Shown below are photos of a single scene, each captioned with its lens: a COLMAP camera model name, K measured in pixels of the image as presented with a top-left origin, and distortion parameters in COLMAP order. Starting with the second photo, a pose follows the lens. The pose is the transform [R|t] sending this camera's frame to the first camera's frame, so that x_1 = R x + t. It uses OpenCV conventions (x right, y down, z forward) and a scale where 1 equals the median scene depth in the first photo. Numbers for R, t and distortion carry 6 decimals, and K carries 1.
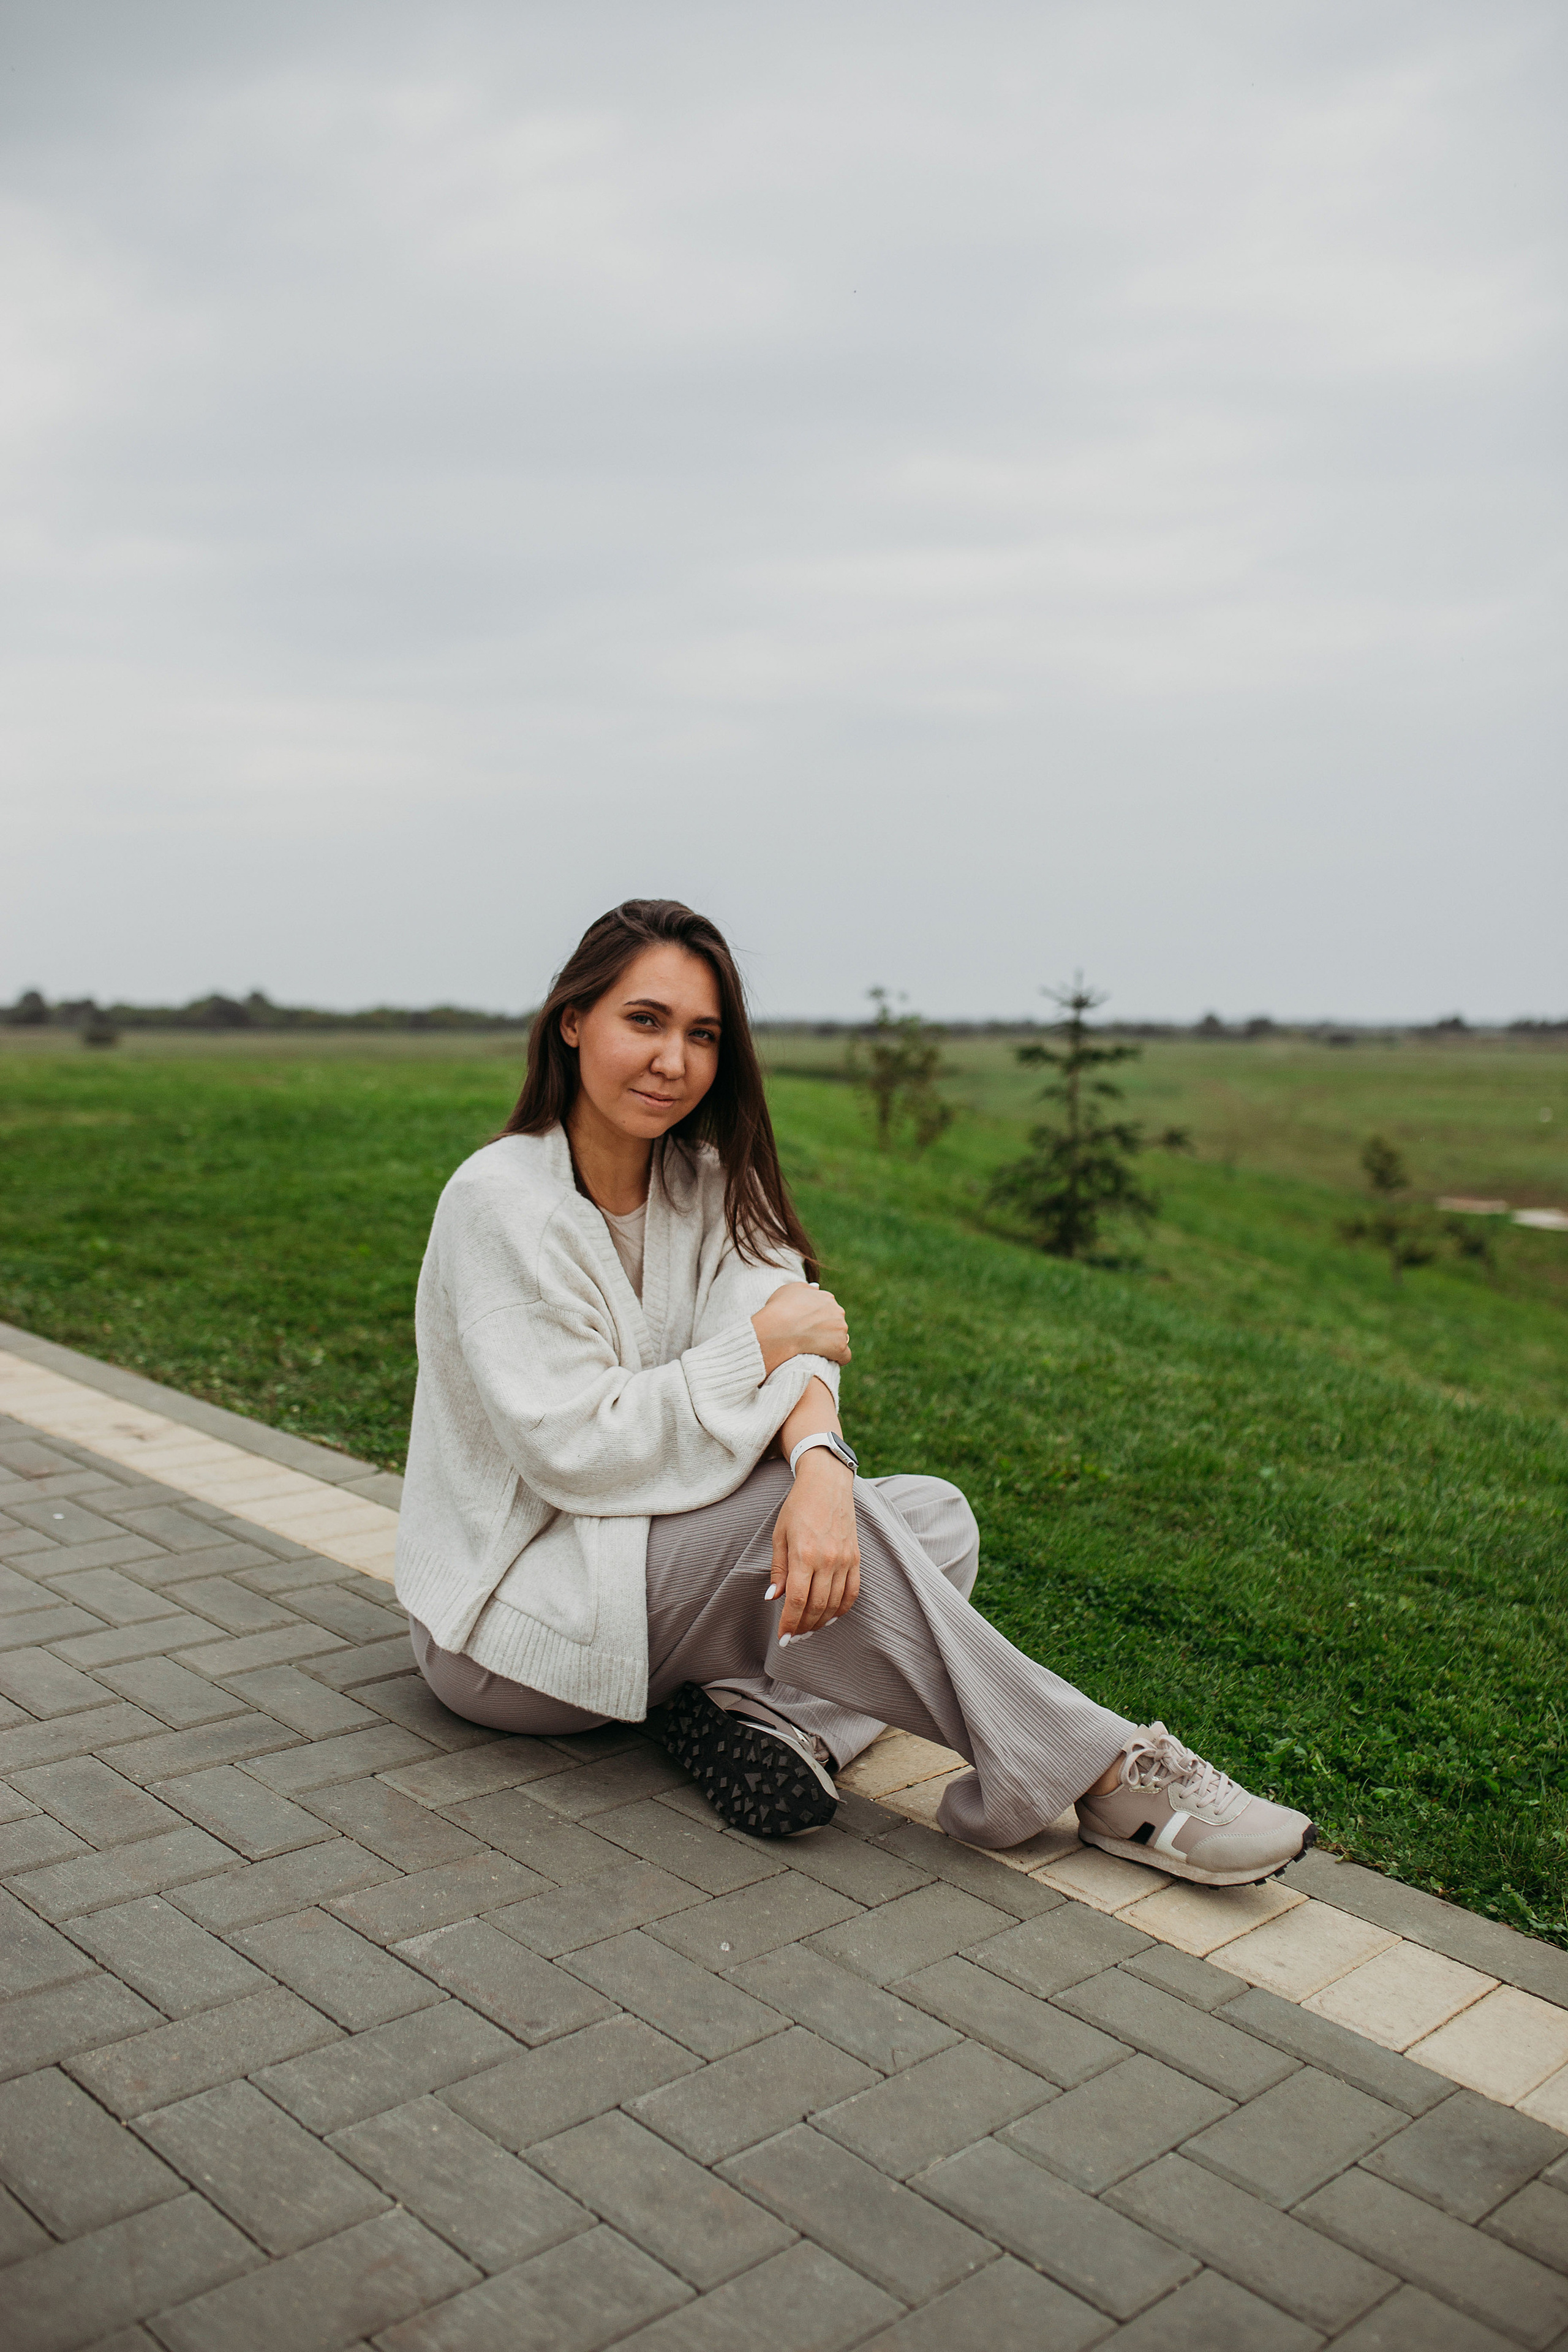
lens RADIAL K [[2245.7, 0, 784.0], [0, 2245.7, 1176.0], [0, 0, 1]] dist [-0.041485, 0.040935]
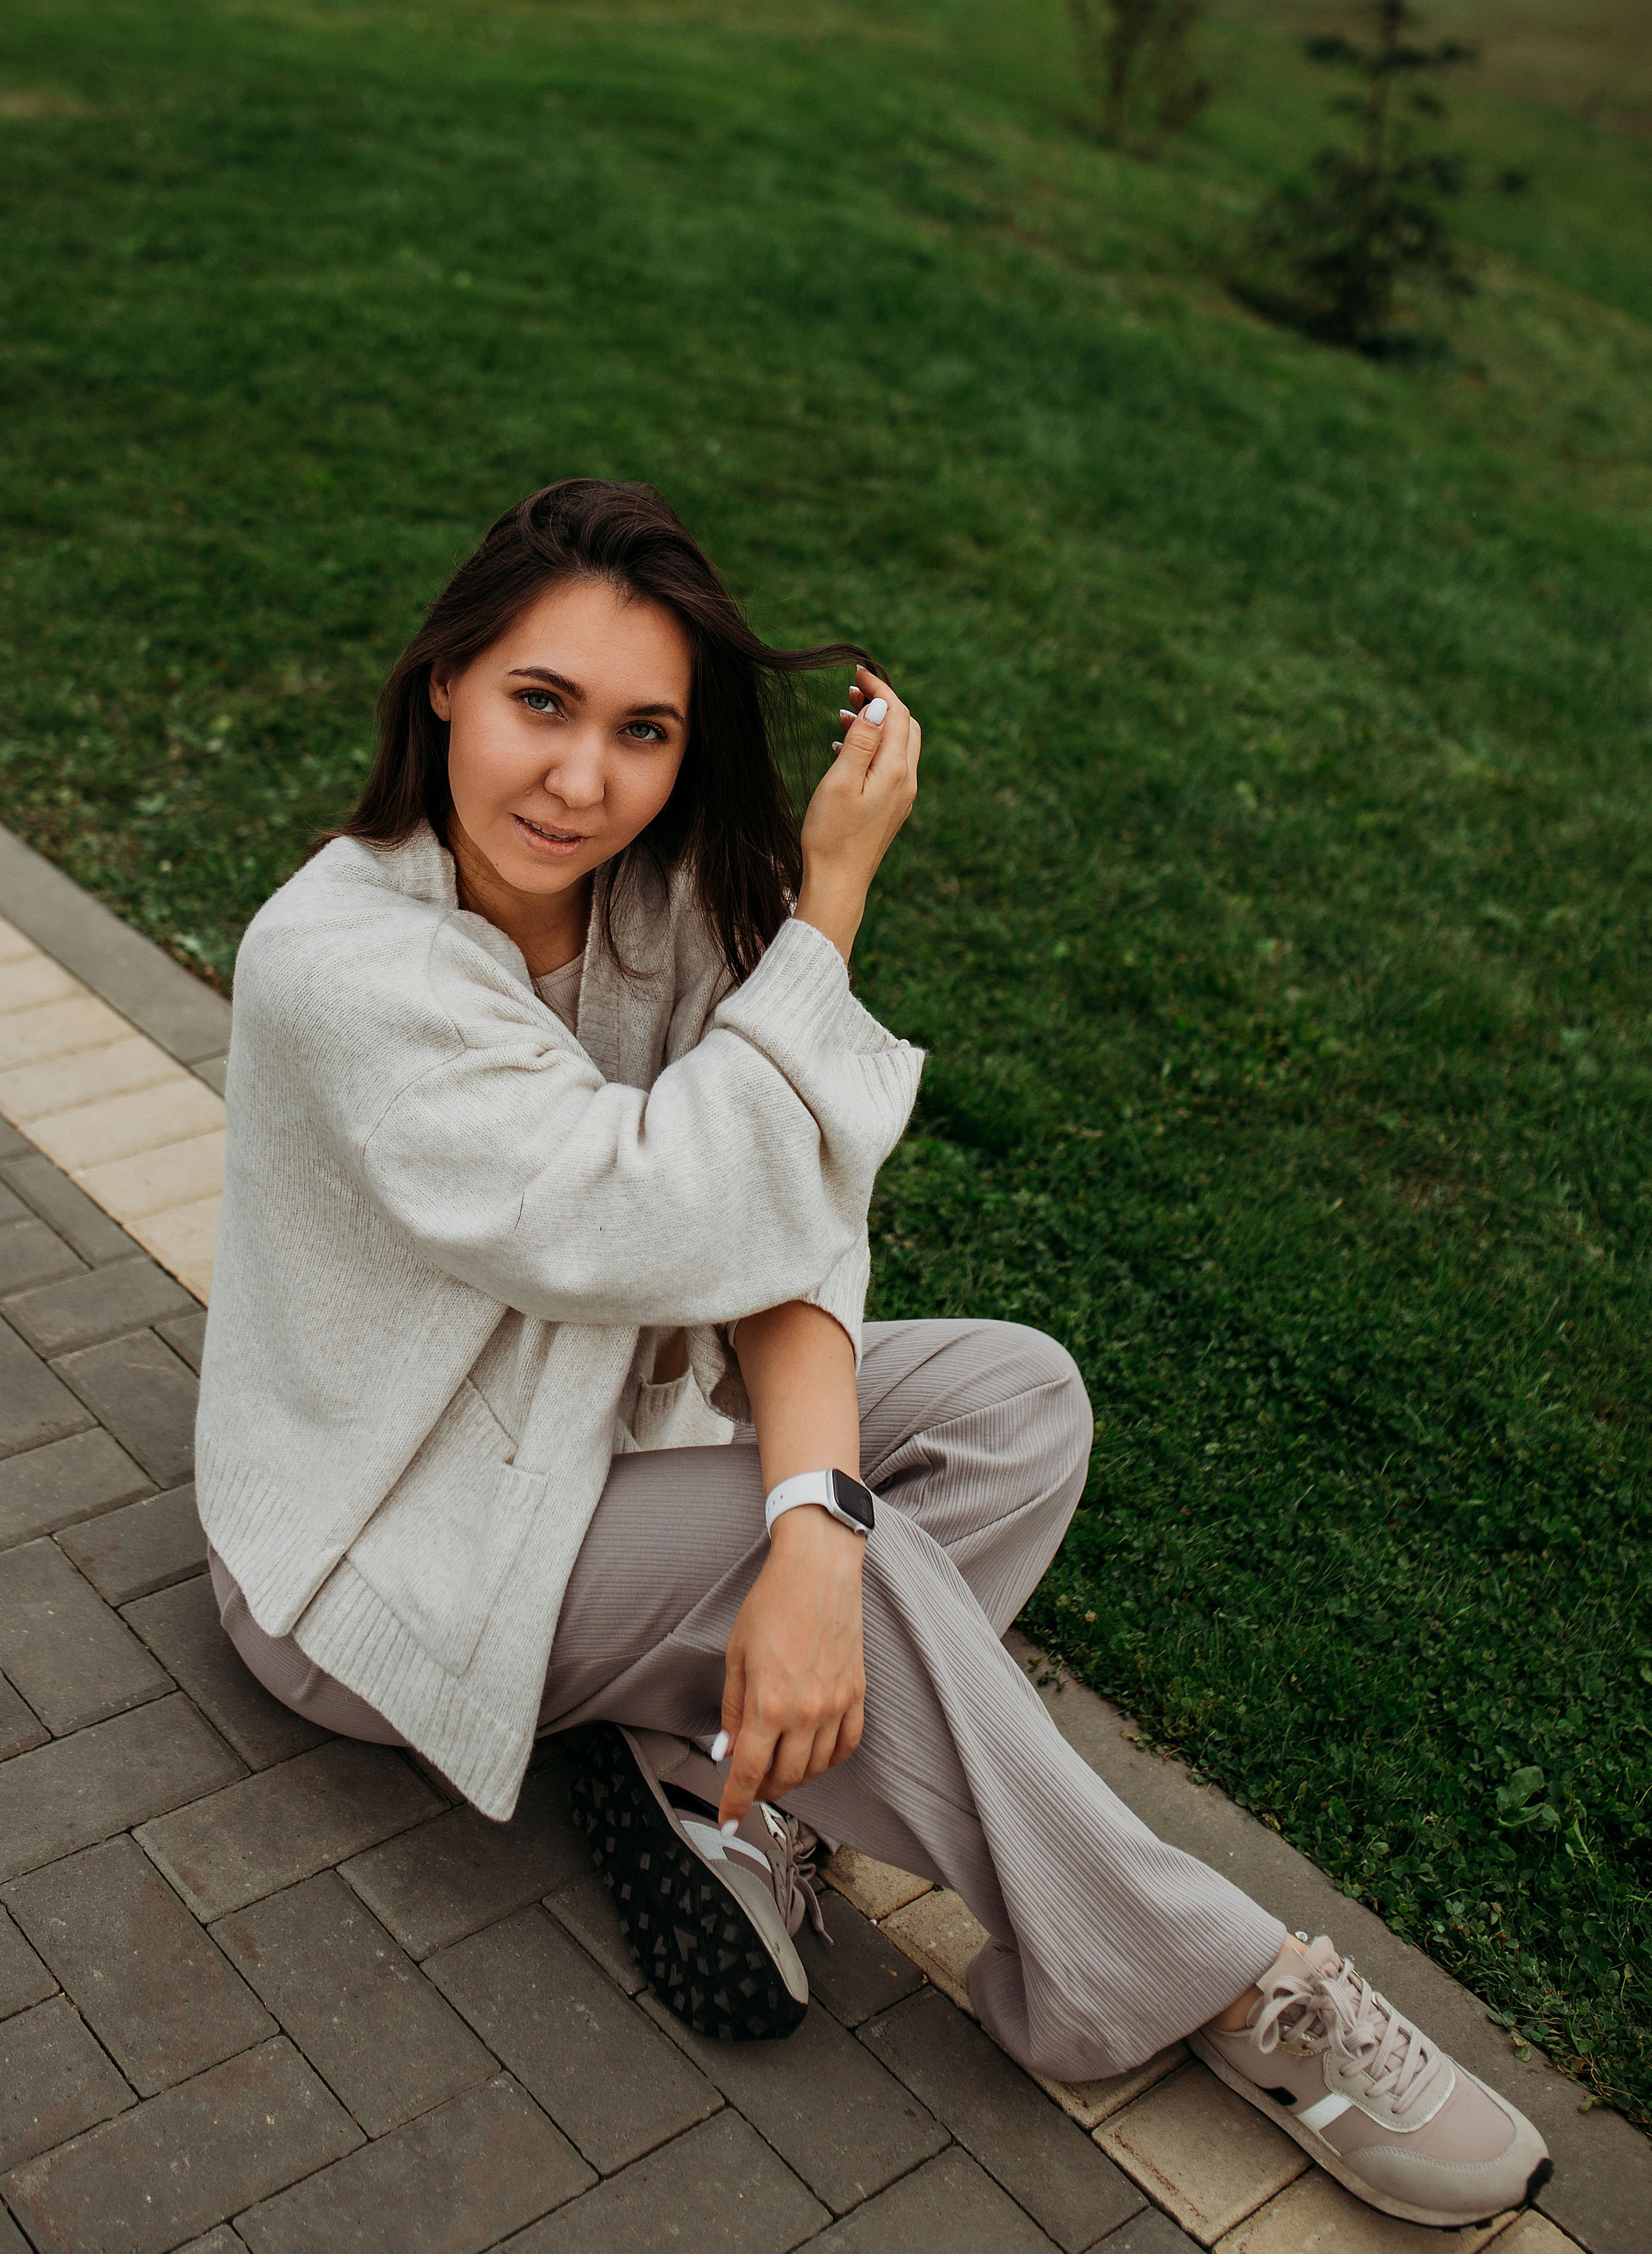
lens RADIAL K [[2737.9, 0, 699.4], [0, 2737.9, 1127.3], [0, 0, 1]] dist [-0.022184, -0.077783]
pose [[0.994278, 0.069673, -0.080981, 0.024327], [-0.035712, 0.931216, 0.362715, -0.151605], [0.100682, -0.357747, 0.928375, 0.221728]]
